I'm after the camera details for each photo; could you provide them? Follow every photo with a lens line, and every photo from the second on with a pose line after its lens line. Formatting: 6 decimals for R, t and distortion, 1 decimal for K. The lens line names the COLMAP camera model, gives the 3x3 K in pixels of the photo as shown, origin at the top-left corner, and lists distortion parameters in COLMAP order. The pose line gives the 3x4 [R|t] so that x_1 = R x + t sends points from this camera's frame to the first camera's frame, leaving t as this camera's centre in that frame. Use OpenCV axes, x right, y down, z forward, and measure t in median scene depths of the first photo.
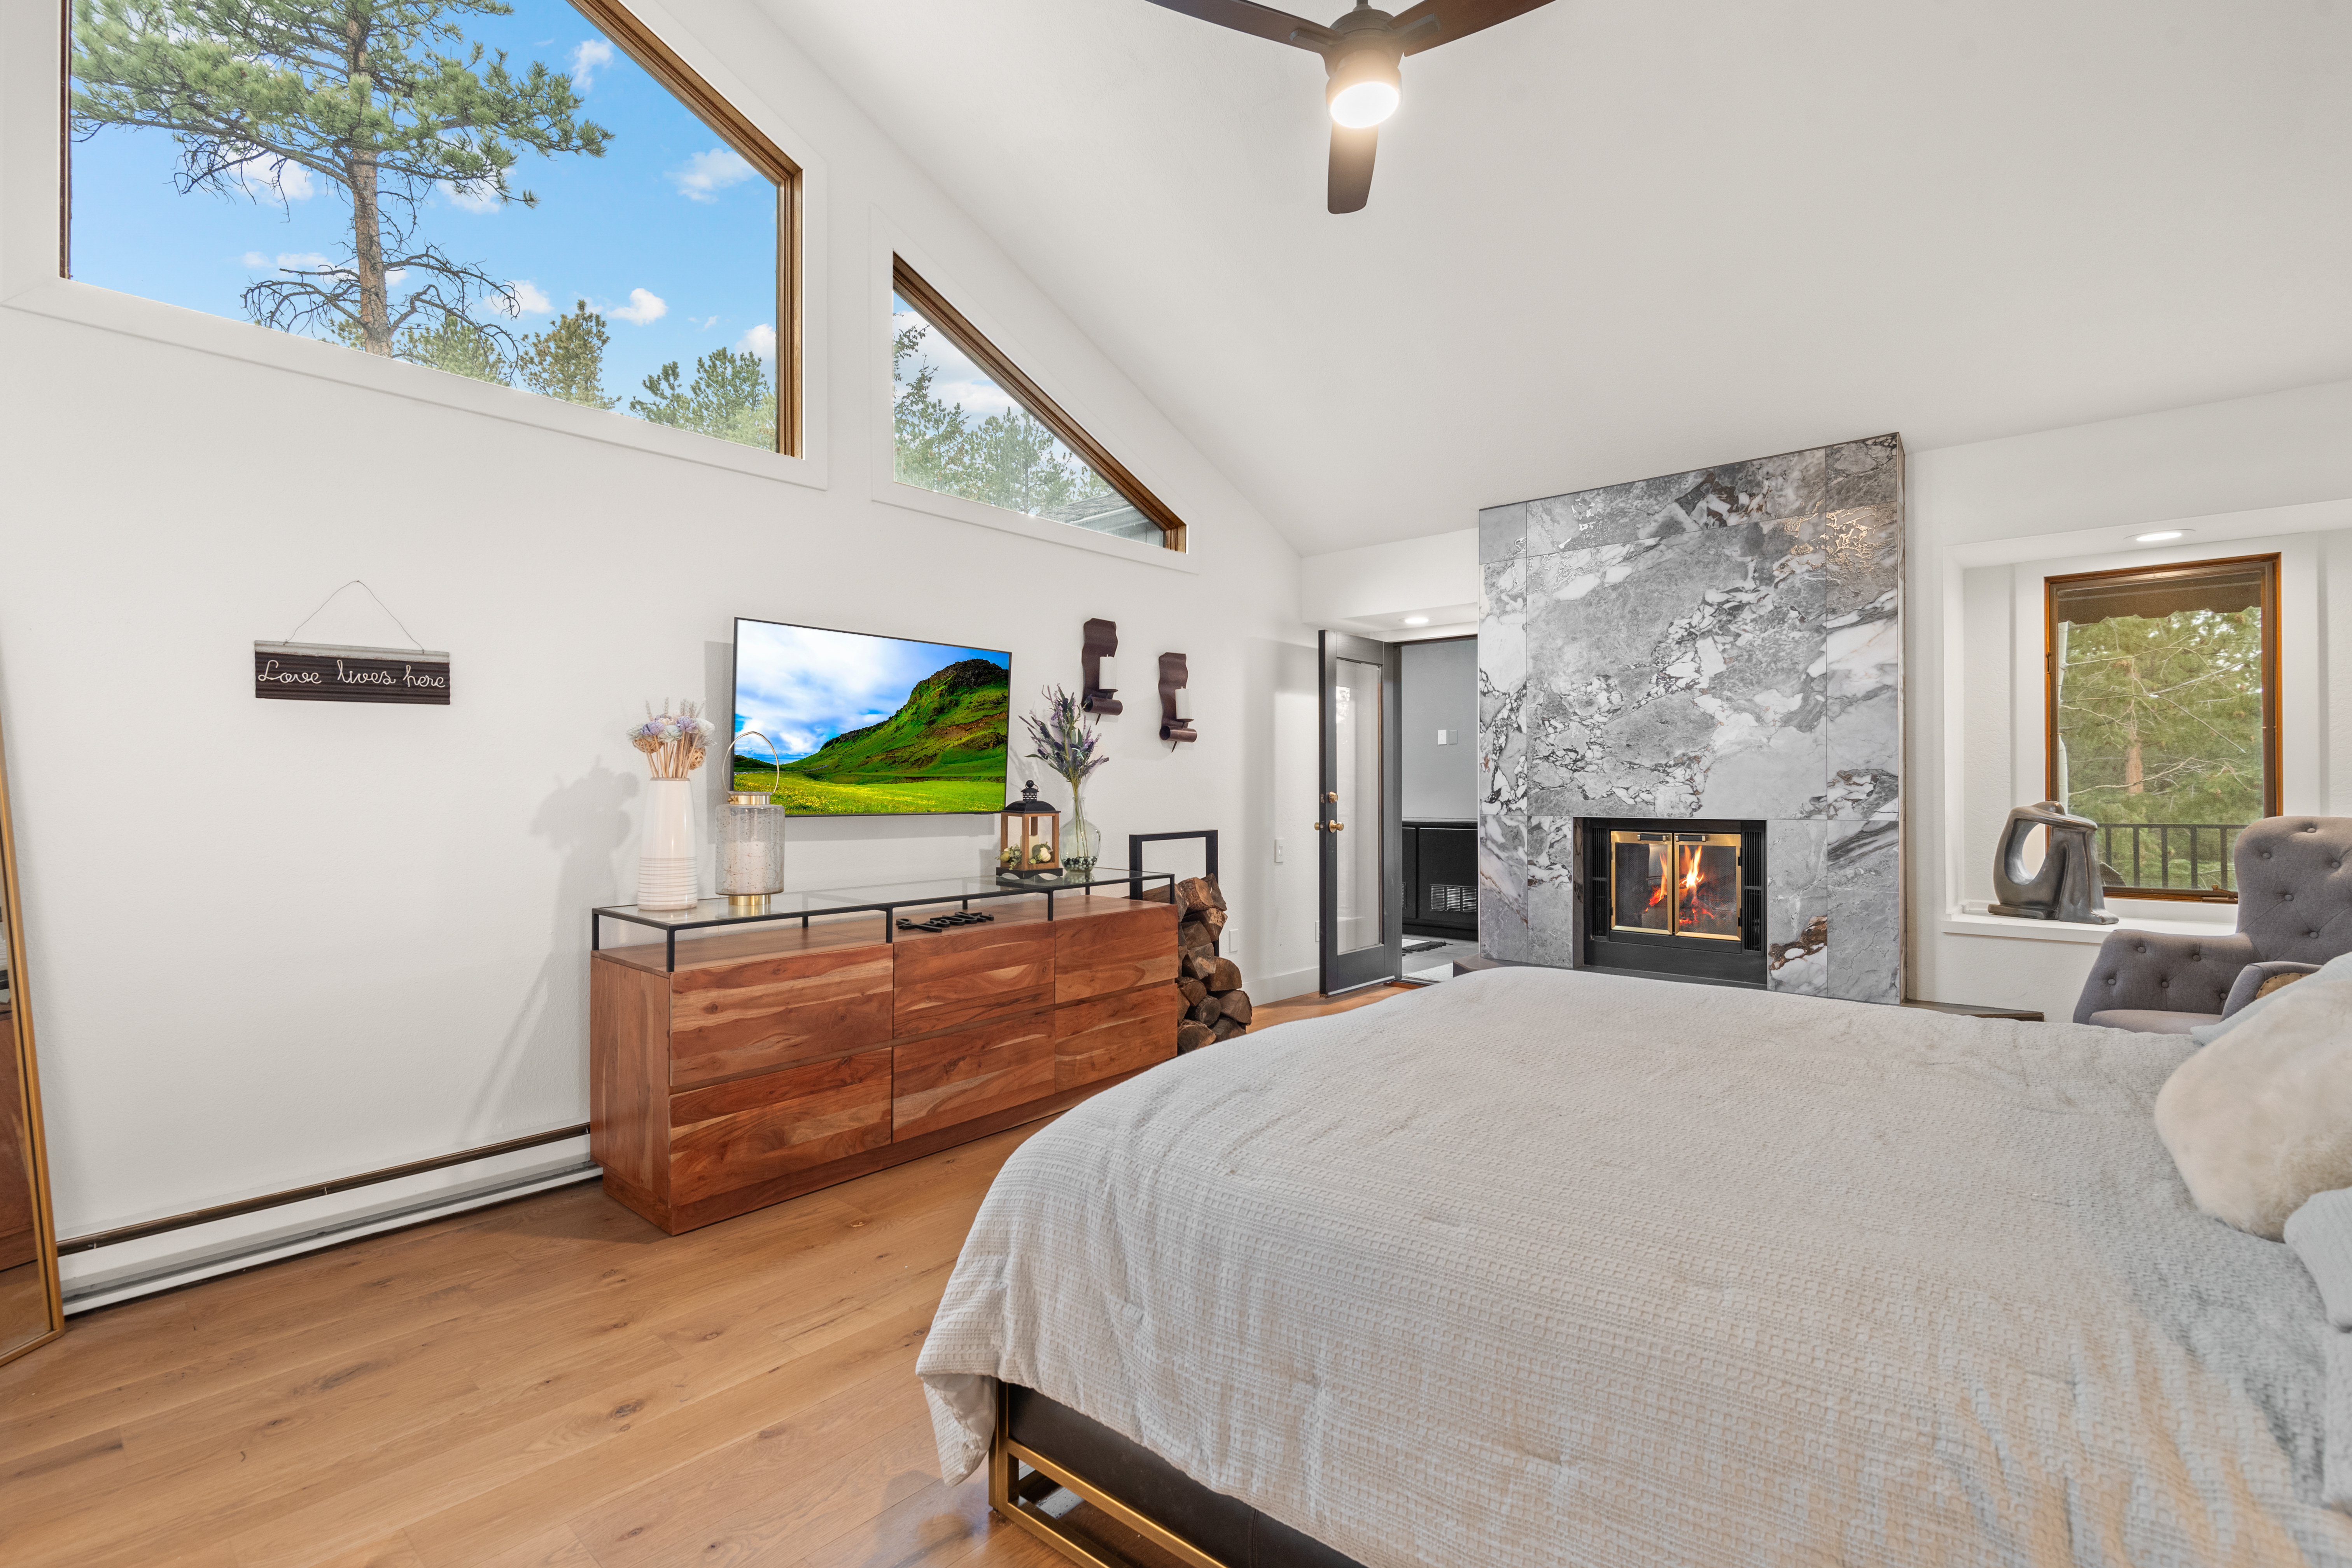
lens RADIAL K [[1066.2, 0, 1180.8], [0, 1066.2, 784.4], [0, 0, 1]] dist [0.000729, -0.000415]
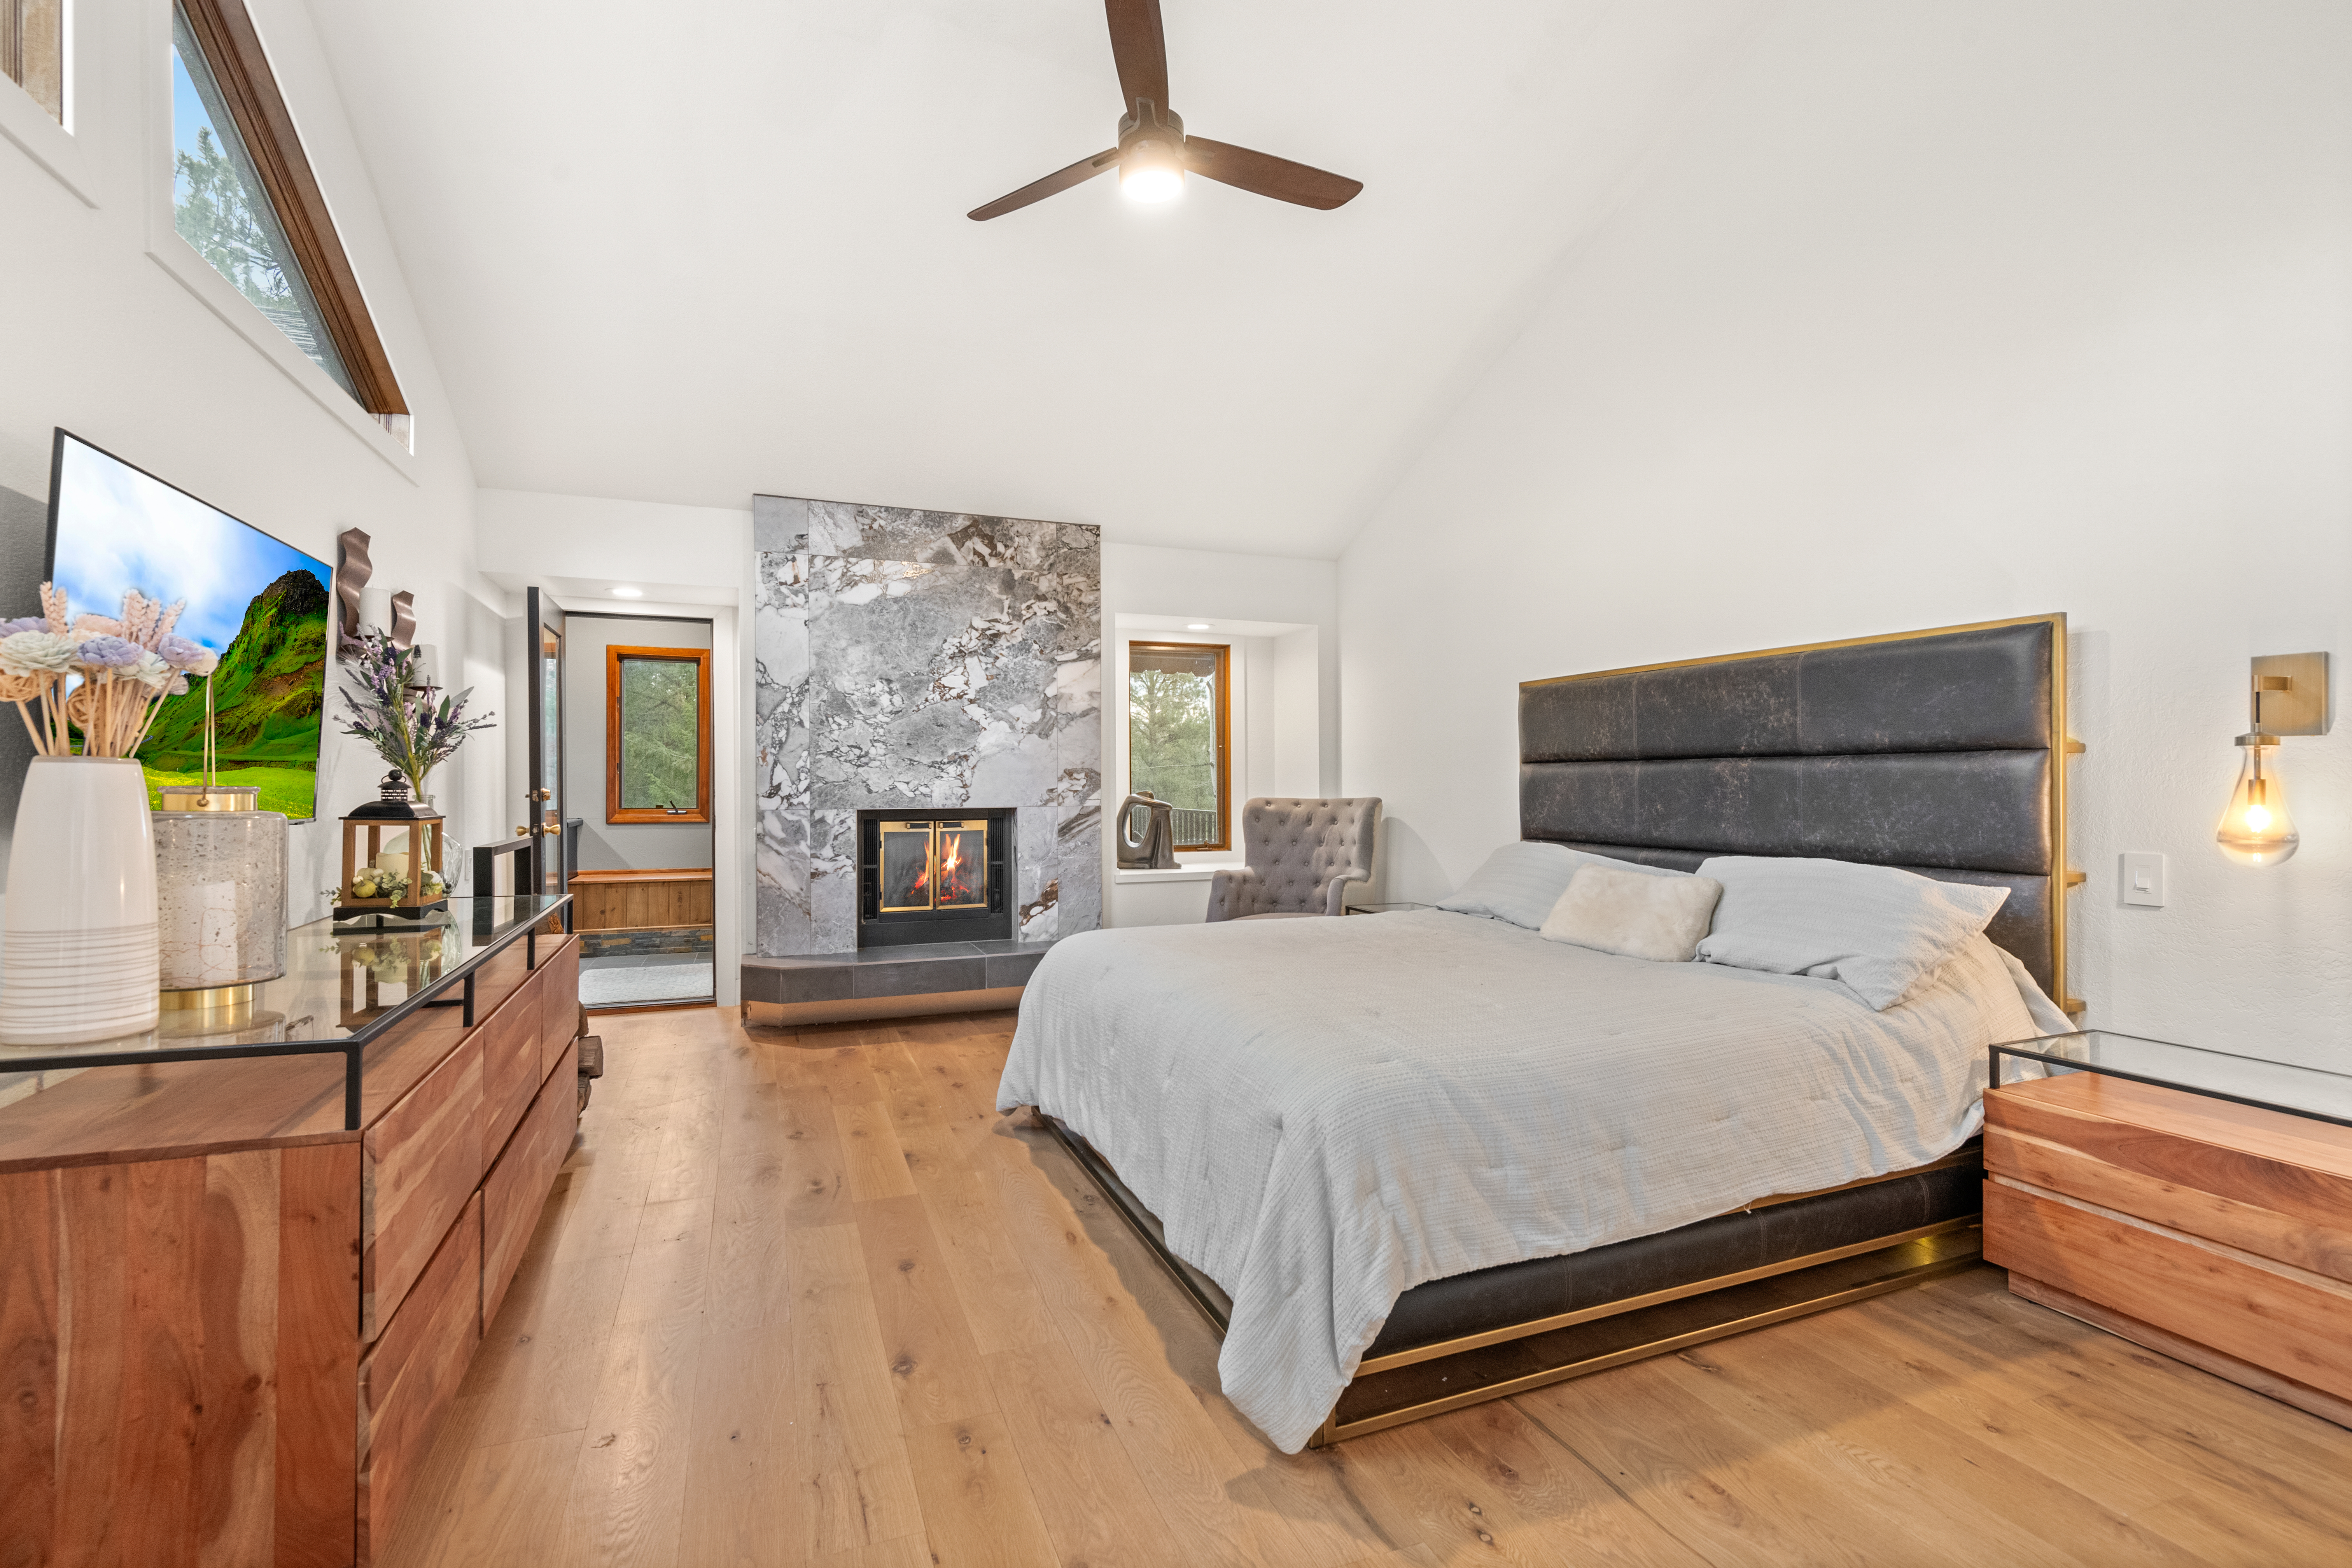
lens RADIAL K [[1066.2, 0, 1190.6], [0, 1066.2, 785.8], [0, 0, 1]] dist [0.000729, -0.000415]
pose [[0.448793, -0.002291, 0.893633, -0.465639], [-0.000388, 0.999996, 0.002759, 0.004031], [-0.893636, -0.001585, 0.448790, 0.245460]]
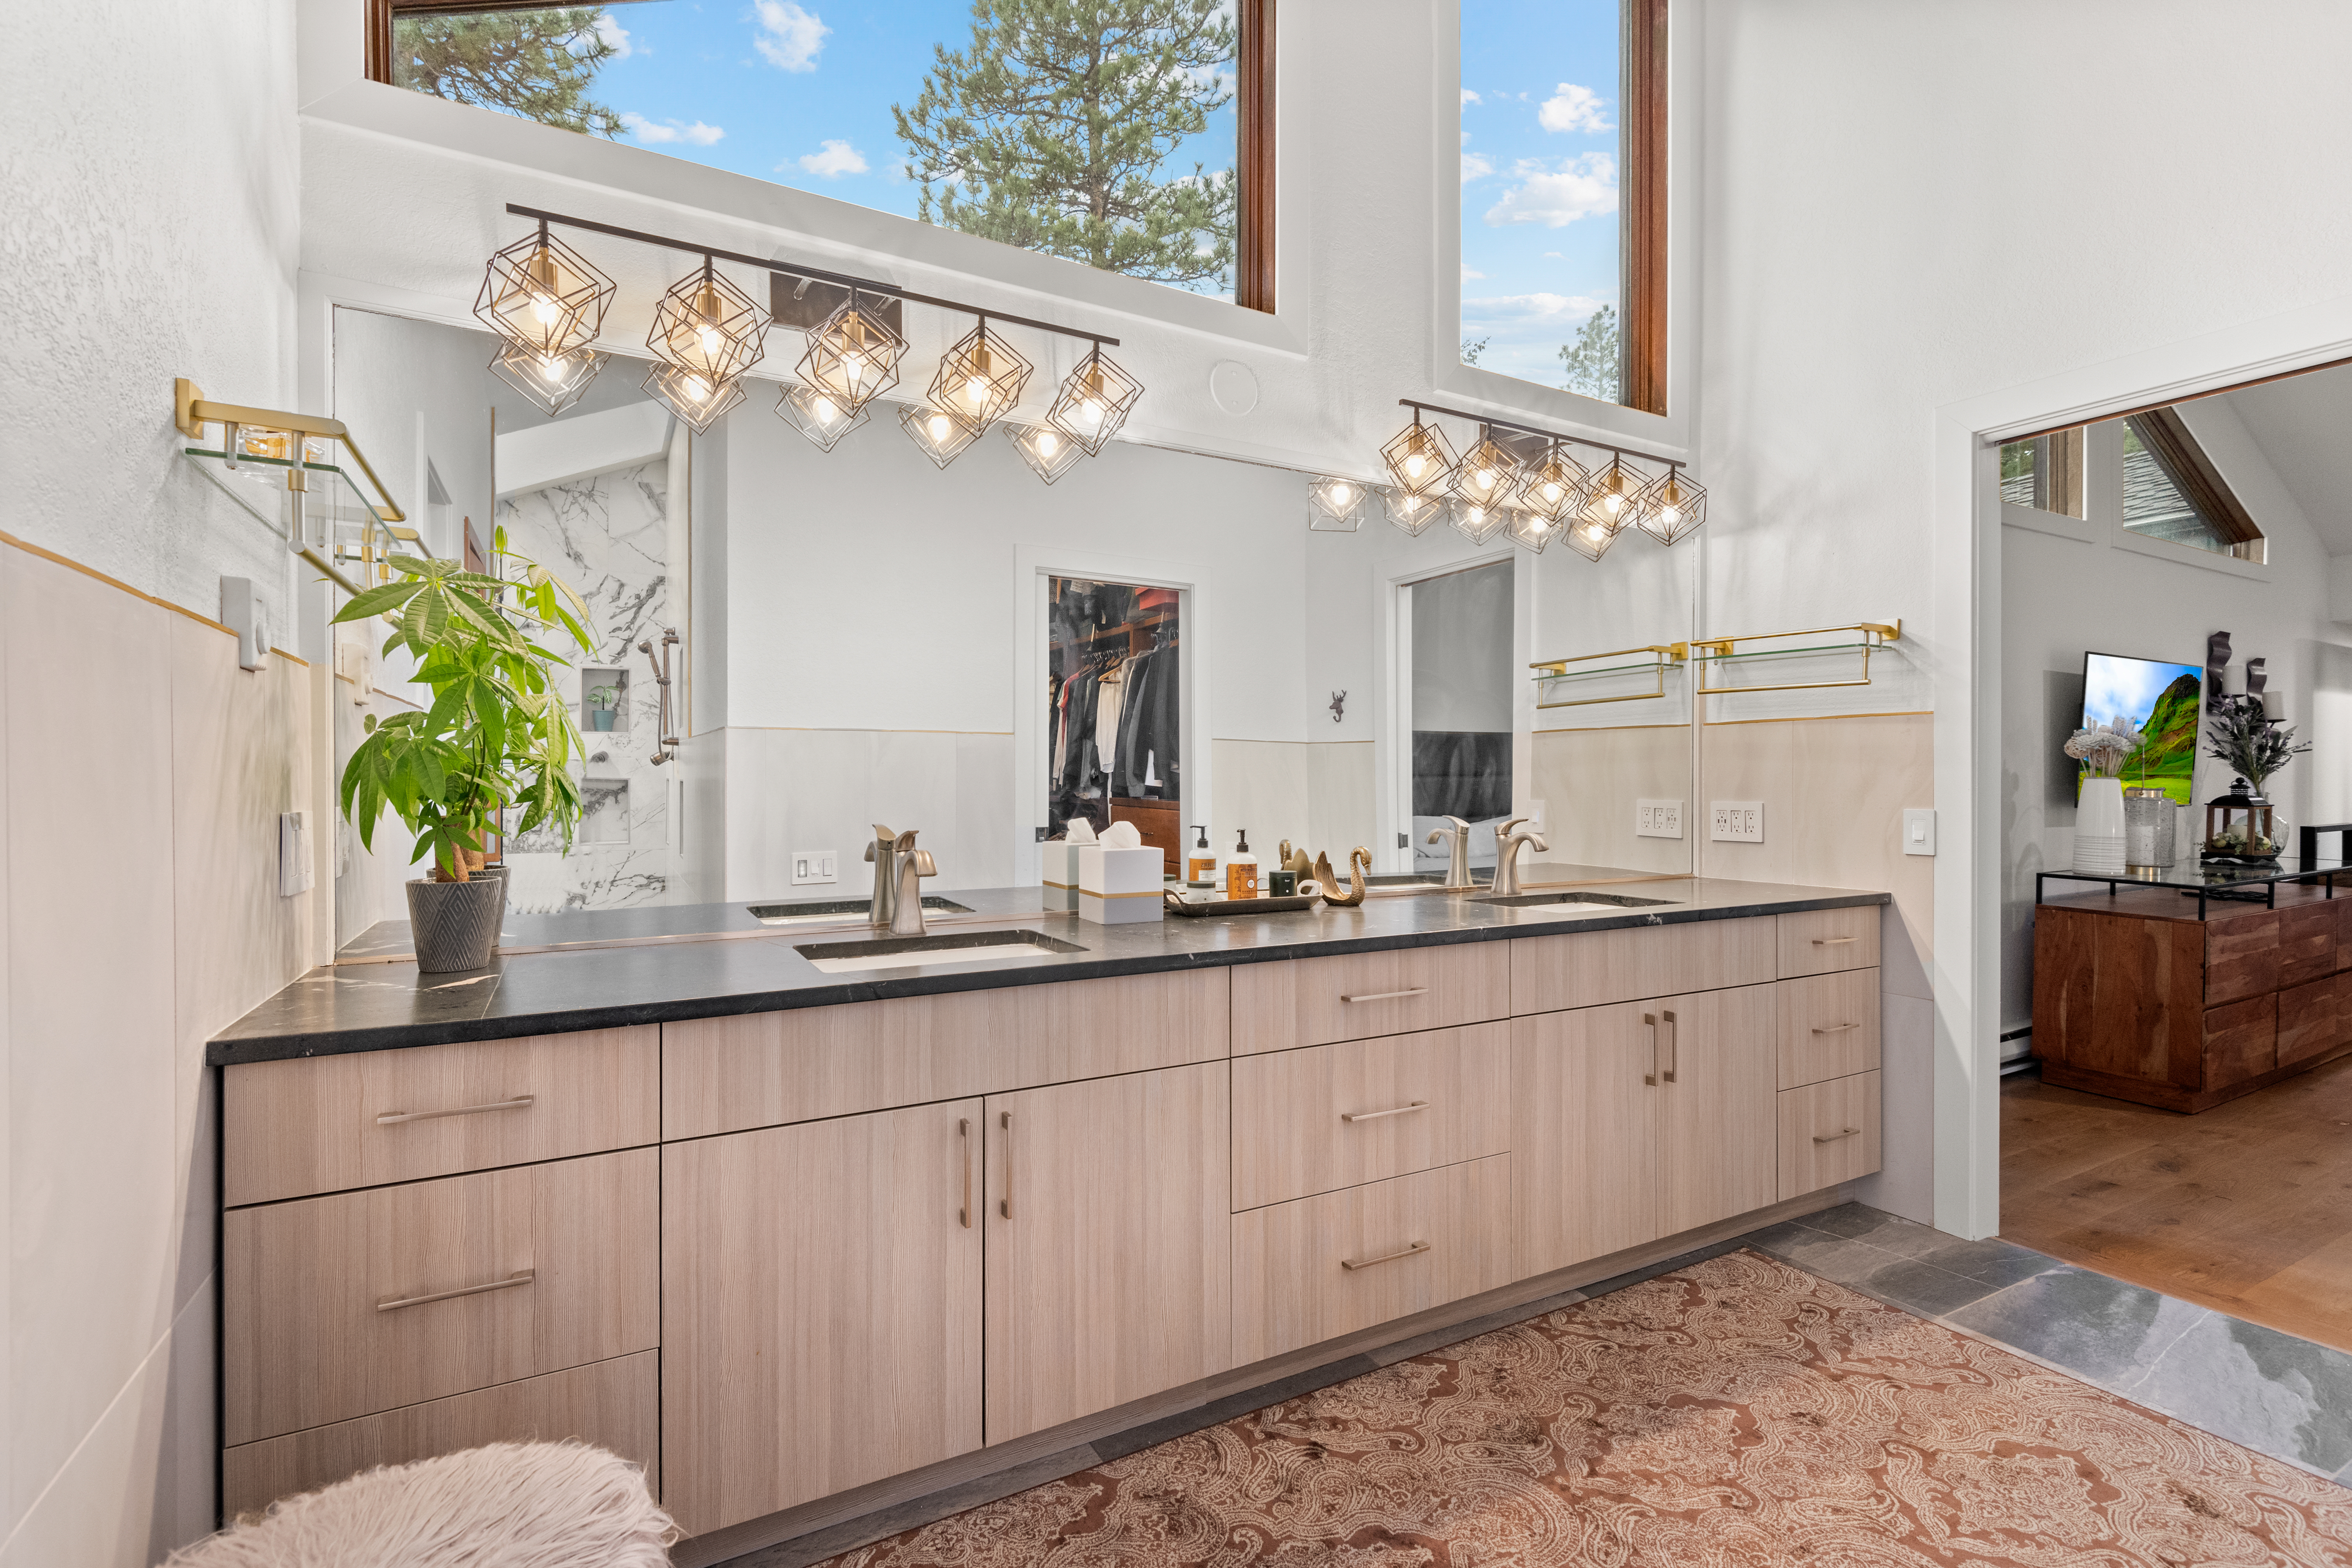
lens RADIAL K [[1066.2, 0, 1157.4], [0, 1066.2, 782.7], [0, 0, 1]] dist [0.000729, -0.000415]
pose [[0.936777, 0.004926, -0.349892, -0.766654], [-0.001758, 0.999955, 0.009371, -0.006254], [0.349922, -0.008163, 0.936743, -0.453138]]
